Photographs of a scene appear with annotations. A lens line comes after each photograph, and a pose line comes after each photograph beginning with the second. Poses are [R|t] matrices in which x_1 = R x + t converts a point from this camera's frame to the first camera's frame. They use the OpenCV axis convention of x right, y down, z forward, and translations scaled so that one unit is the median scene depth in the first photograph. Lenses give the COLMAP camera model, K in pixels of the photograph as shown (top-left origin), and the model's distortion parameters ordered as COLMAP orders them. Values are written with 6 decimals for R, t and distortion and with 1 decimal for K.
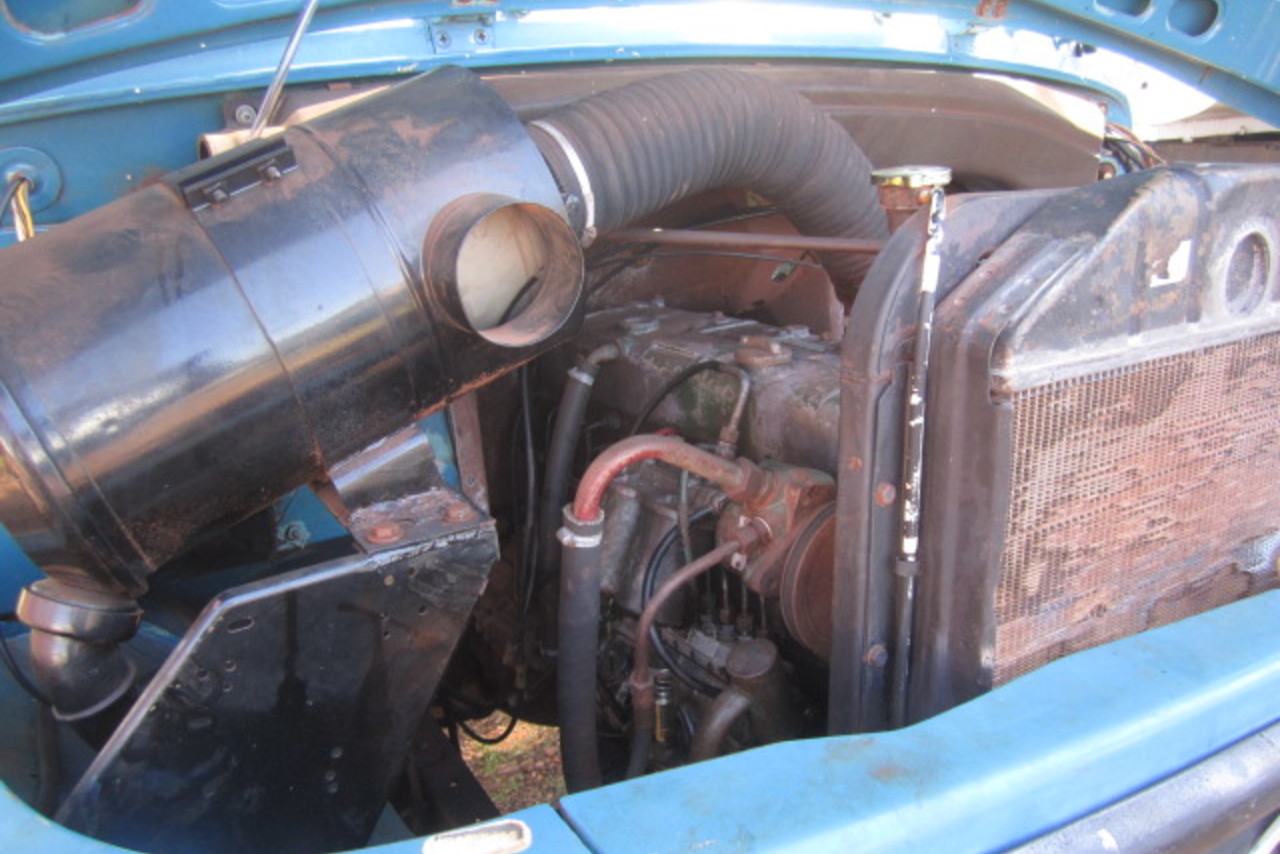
lens RADIAL K [[1029.4, 0, 641.0], [0, 1029.4, 432.7], [0, 0, 1]] dist [-0.045806, 0.005516]
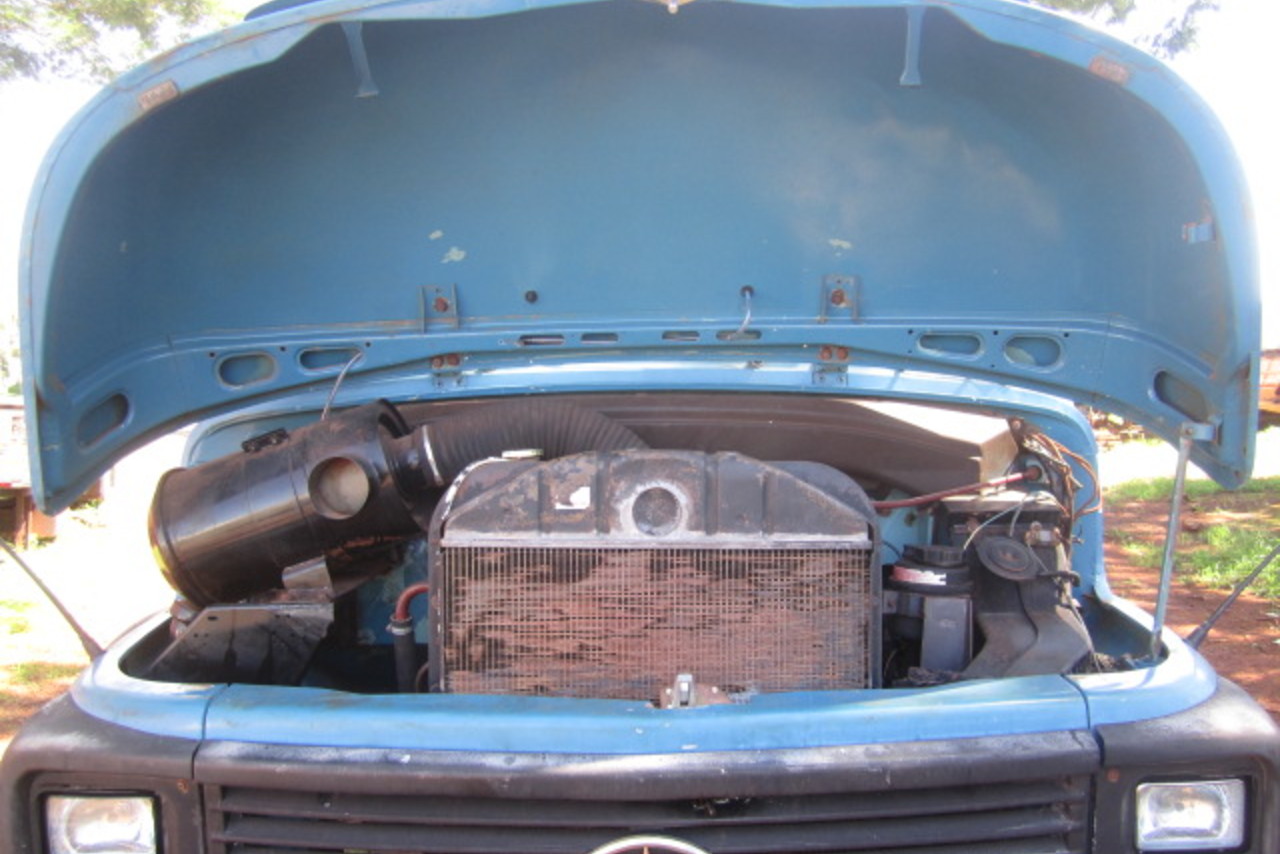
lens RADIAL K [[1029.4, 0, 642.7], [0, 1029.4, 427.3], [0, 0, 1]] dist [-0.045806, 0.005516]
pose [[0.833709, 0.016194, -0.551966, 1.599680], [-0.176758, 0.954804, -0.238969, 0.136441], [0.523150, 0.296795, 0.798891, -0.482924]]
